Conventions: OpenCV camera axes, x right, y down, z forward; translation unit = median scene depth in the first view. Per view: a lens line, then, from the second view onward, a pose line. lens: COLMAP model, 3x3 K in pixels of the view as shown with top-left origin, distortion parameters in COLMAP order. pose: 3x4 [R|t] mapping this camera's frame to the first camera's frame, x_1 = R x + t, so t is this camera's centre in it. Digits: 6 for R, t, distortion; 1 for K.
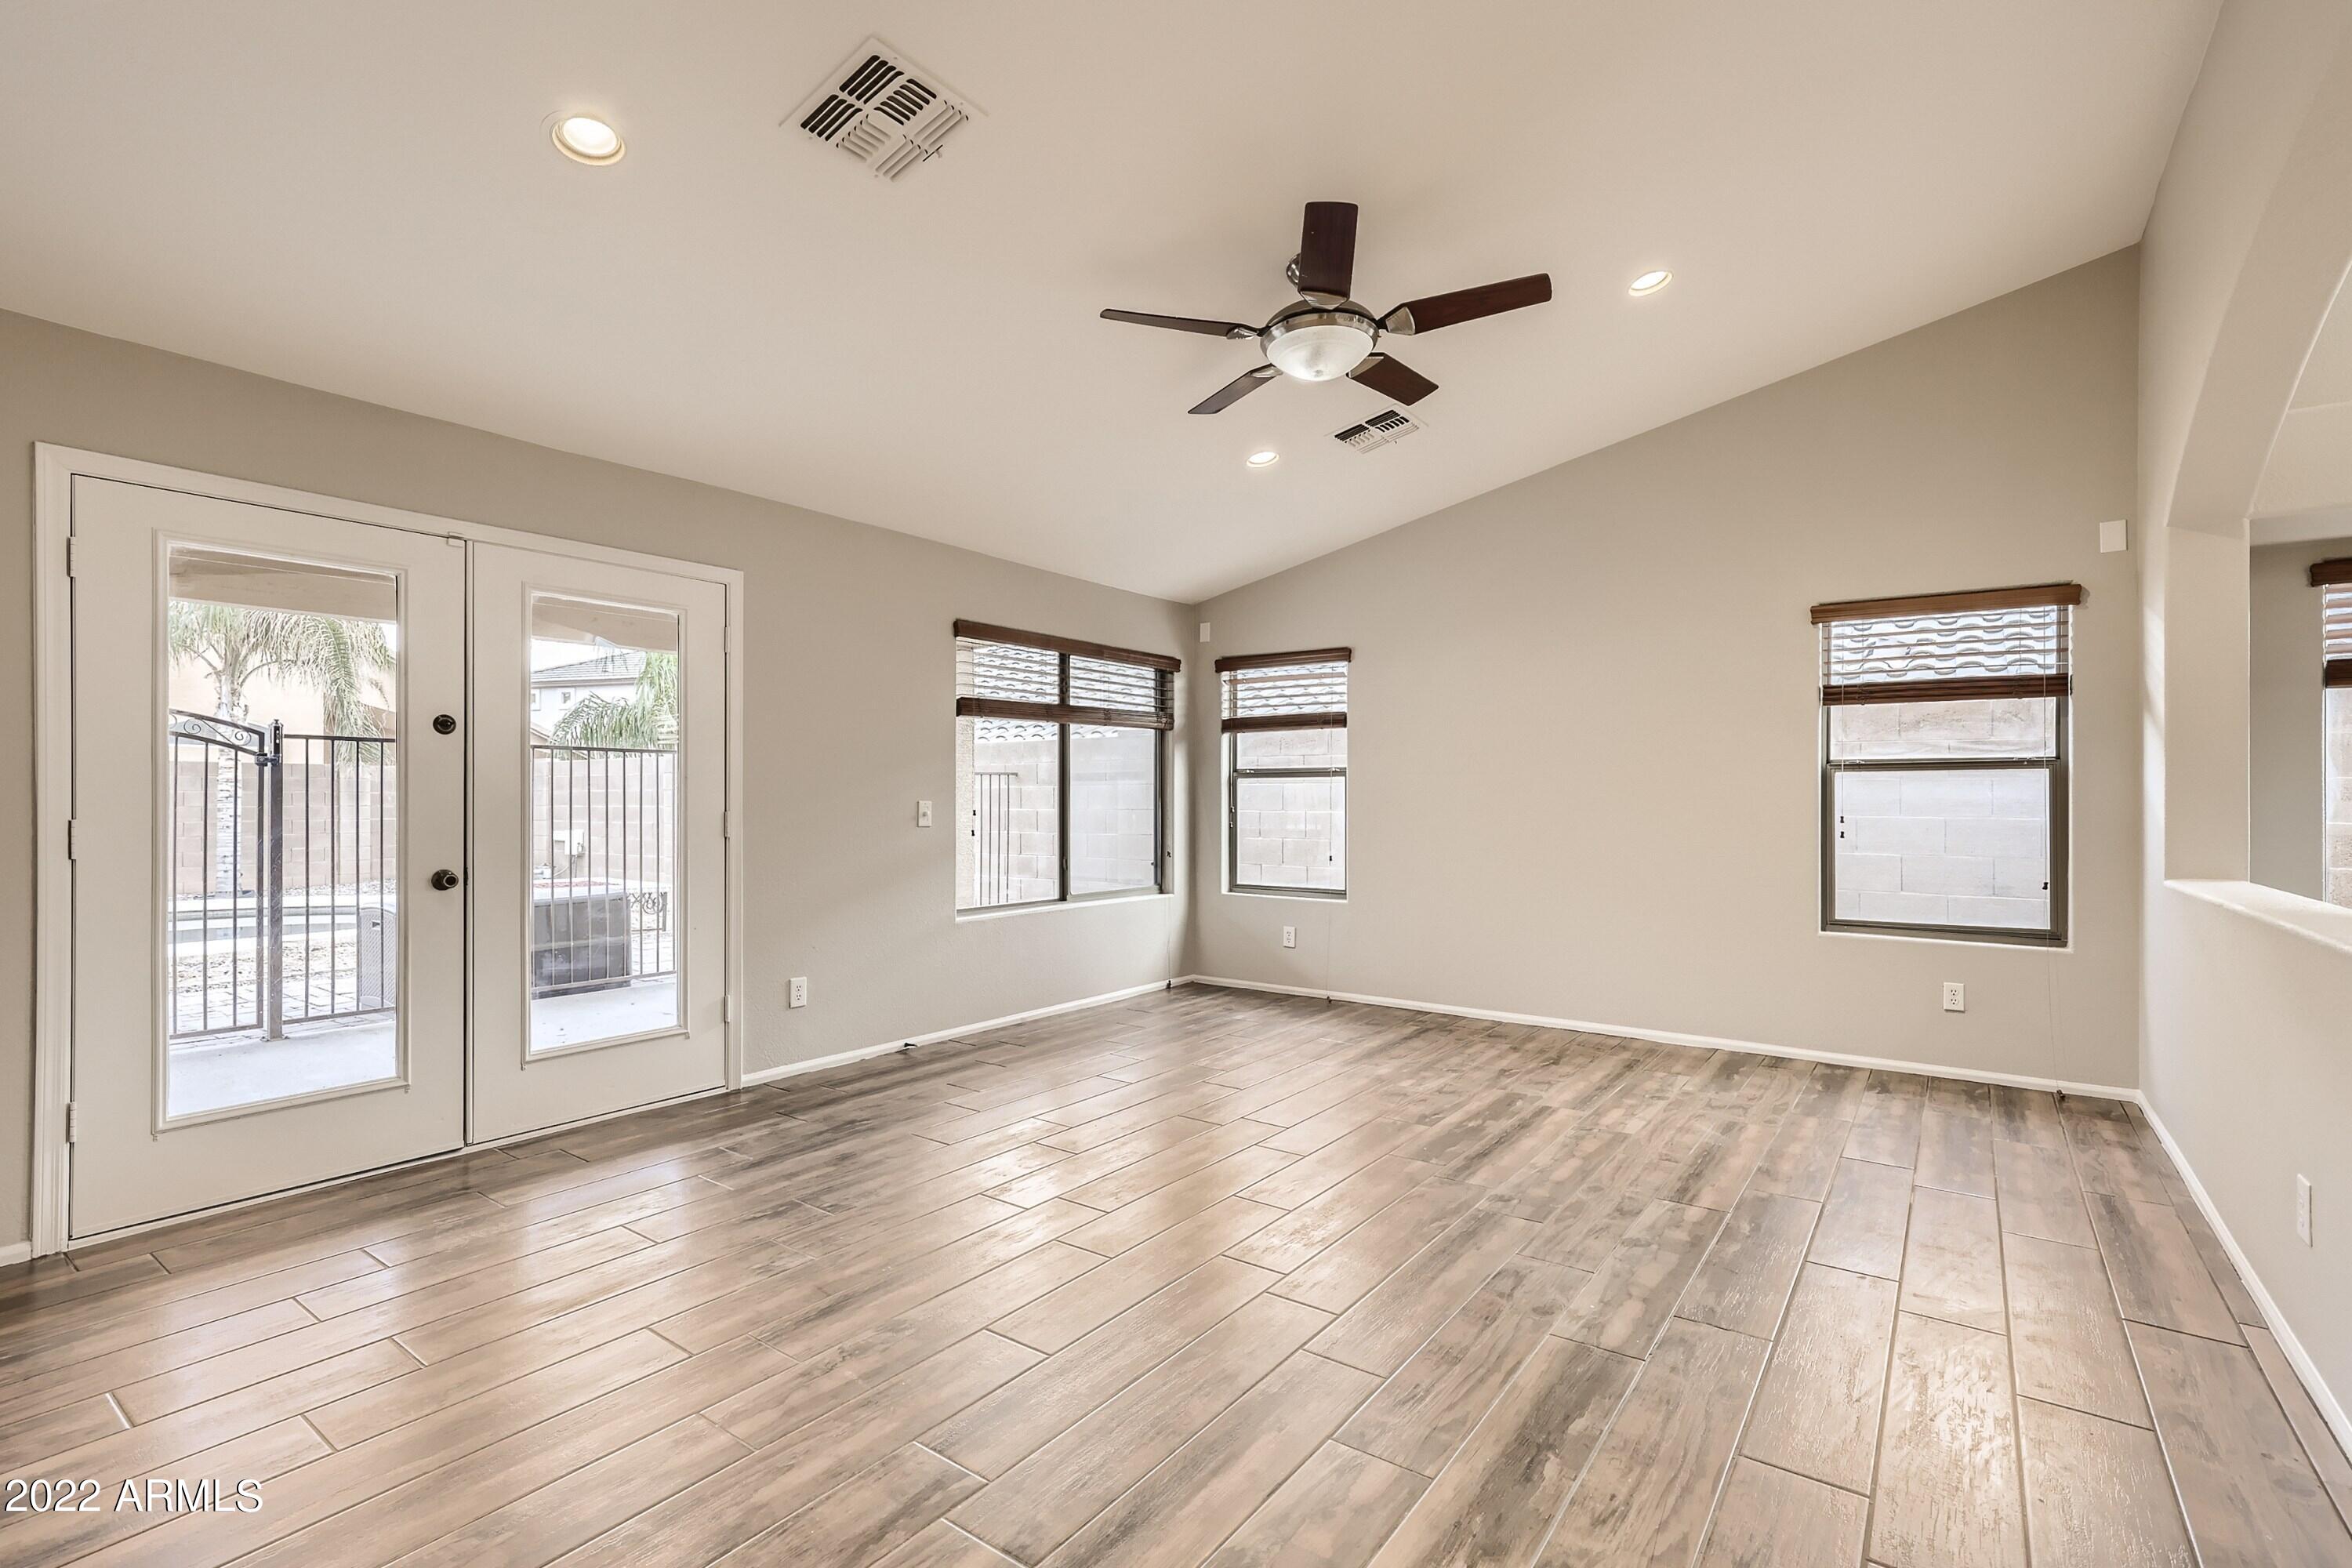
lens RADIAL K [[1070.3, 0, 1195.8], [0, 1070.3, 797.6], [0, 0, 1]] dist [0.004734, 0.004538]
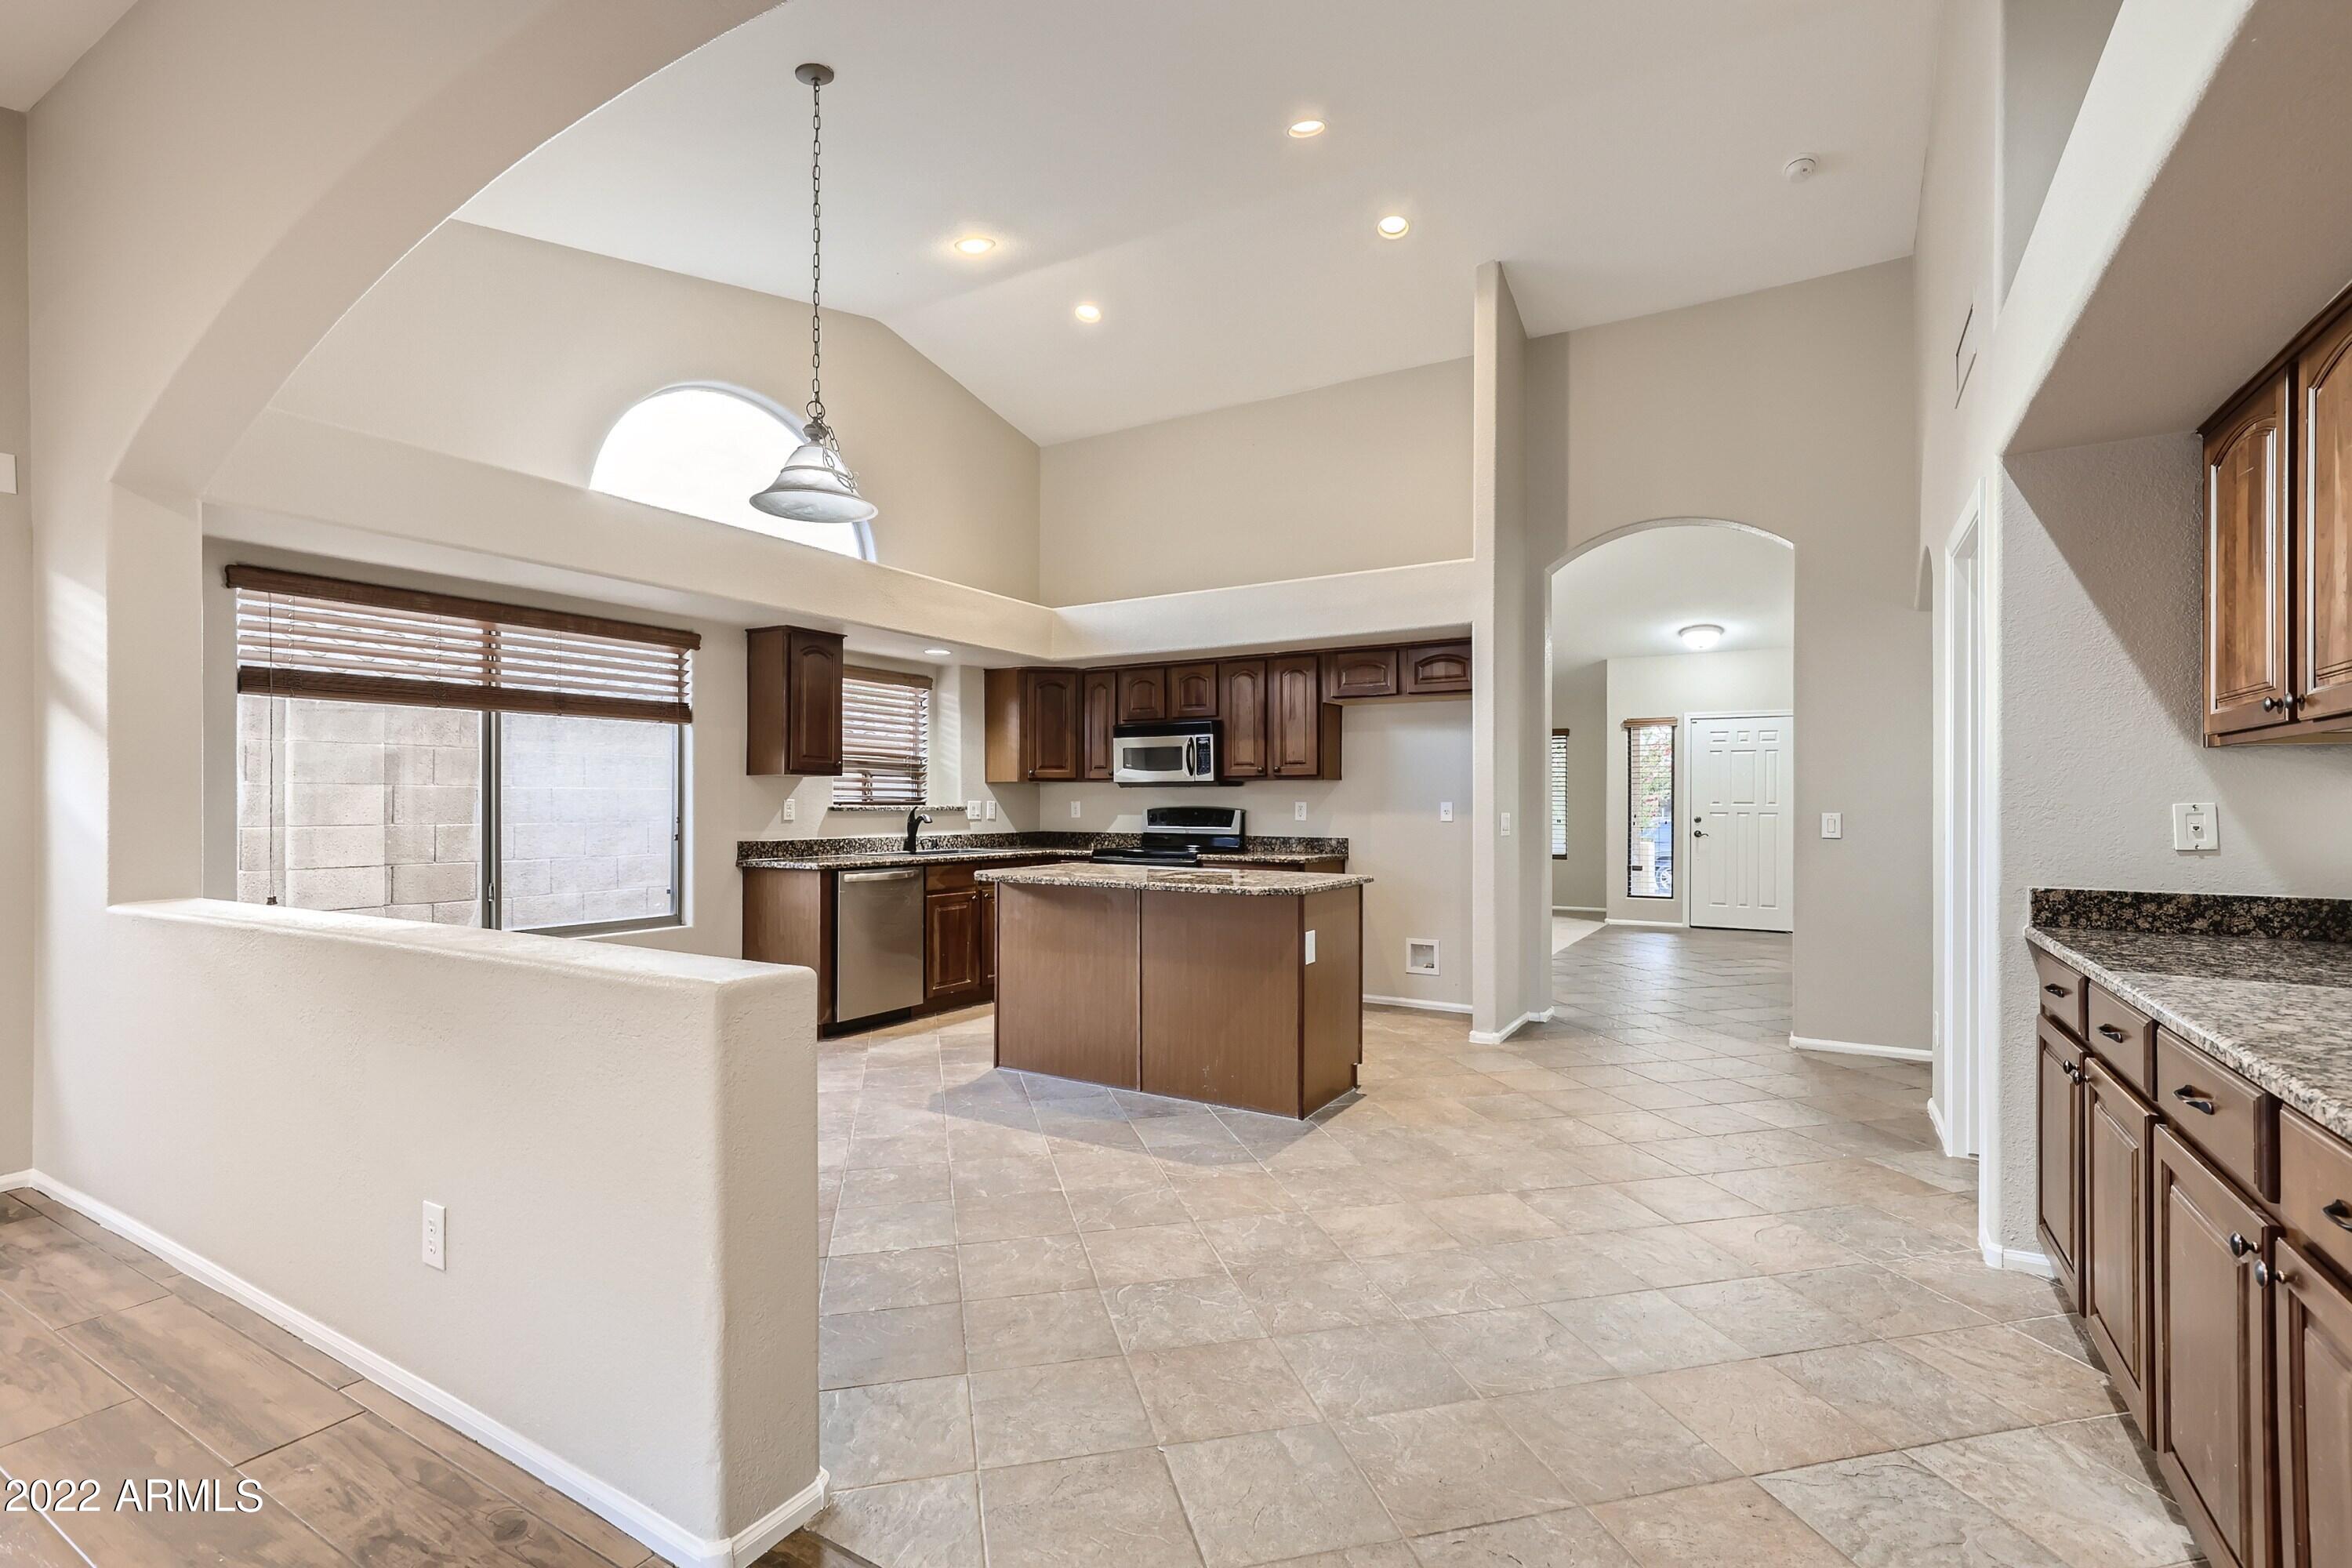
lens RADIAL K [[1070.3, 0, 1172.0], [0, 1070.3, 794.9], [0, 0, 1]] dist [0.004734, 0.004538]
pose [[-0.067925, 0.000197, 0.997690, 0.005217], [-0.000206, 1.000000, -0.000212, -0.006209], [-0.997690, -0.000220, -0.067925, 0.152150]]
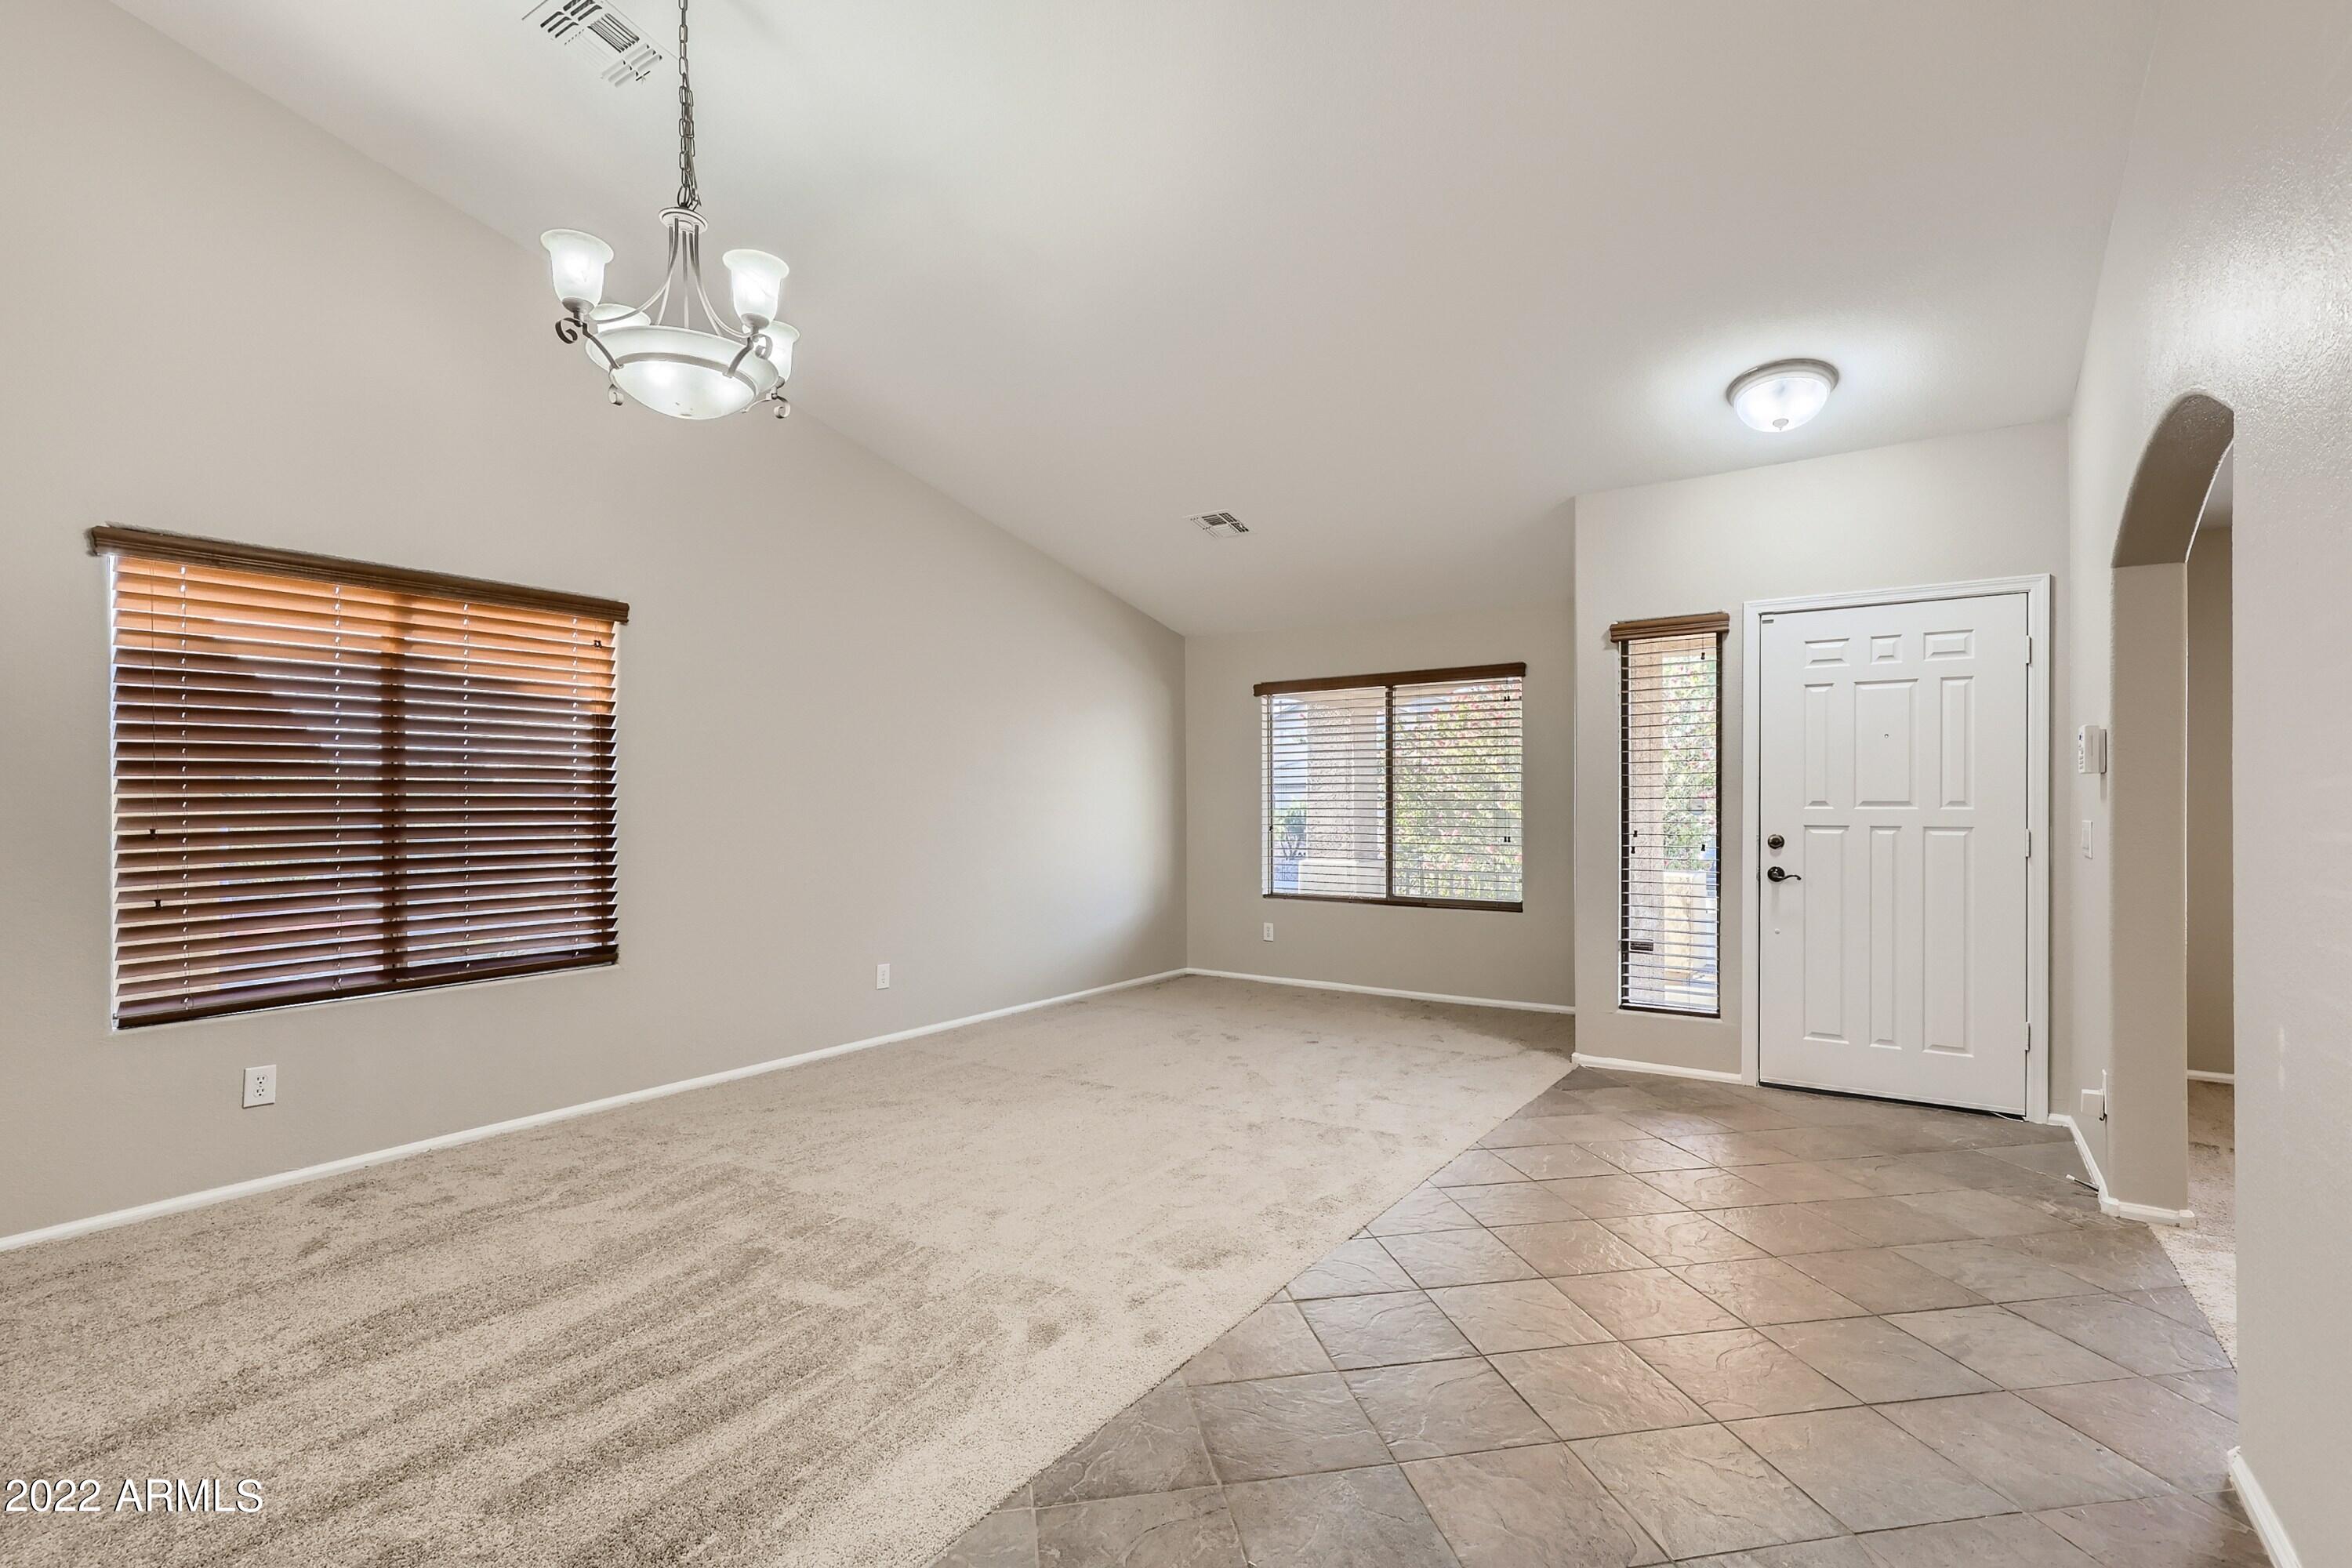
lens RADIAL K [[1070.3, 0, 1178.1], [0, 1070.3, 791.6], [0, 0, 1]] dist [0.004734, 0.004538]
pose [[0.003490, 0.002703, 0.999990, 0.921378], [0.000014, 0.999996, -0.002703, -0.000661], [-0.999994, 0.000023, 0.003490, -0.396211]]
